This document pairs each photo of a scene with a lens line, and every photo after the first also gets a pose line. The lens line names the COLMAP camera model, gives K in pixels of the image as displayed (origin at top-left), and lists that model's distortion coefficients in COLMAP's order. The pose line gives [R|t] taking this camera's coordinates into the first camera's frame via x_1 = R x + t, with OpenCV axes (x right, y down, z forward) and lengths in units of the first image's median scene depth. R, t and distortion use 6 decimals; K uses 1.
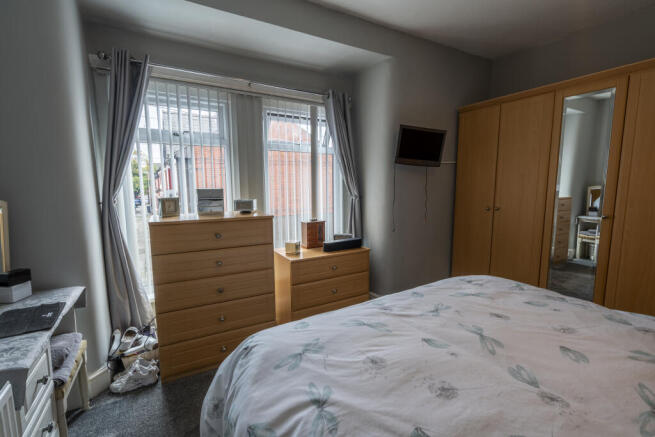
lens RADIAL K [[298.1, 0, 328.4], [0, 298.1, 218.8], [0, 0, 1]] dist [-0.000021, -0.000493]
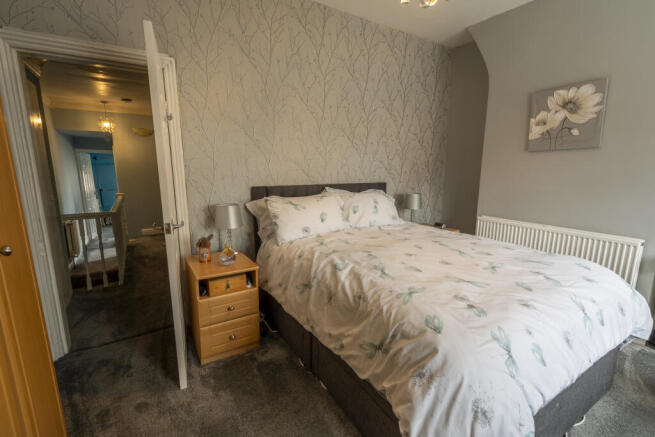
lens RADIAL K [[298.1, 0, 325.7], [0, 298.1, 220.0], [0, 0, 1]] dist [-0.000021, -0.000493]
pose [[-0.999731, 0.008340, -0.021663, 0.714842], [0.001665, 0.956591, 0.291430, -0.168462], [0.023153, 0.291316, -0.956347, 1.386107]]
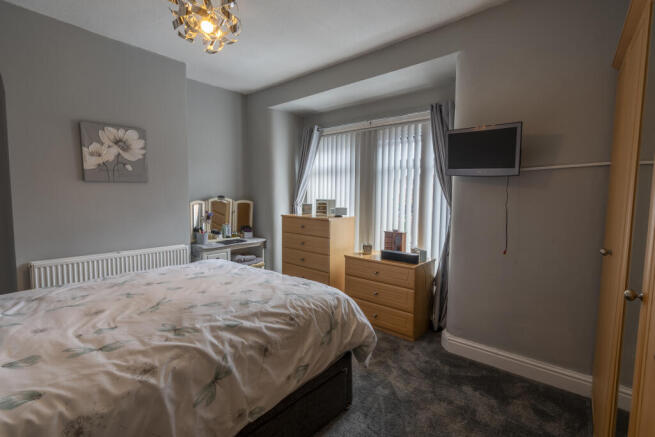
lens RADIAL K [[298.1, 0, 327.8], [0, 298.1, 220.5], [0, 0, 1]] dist [-0.000021, -0.000493]
pose [[0.328033, 0.088948, -0.940469, 1.345701], [-0.116792, 0.991738, 0.053060, -0.090625], [0.937419, 0.092434, 0.335711, 0.575896]]
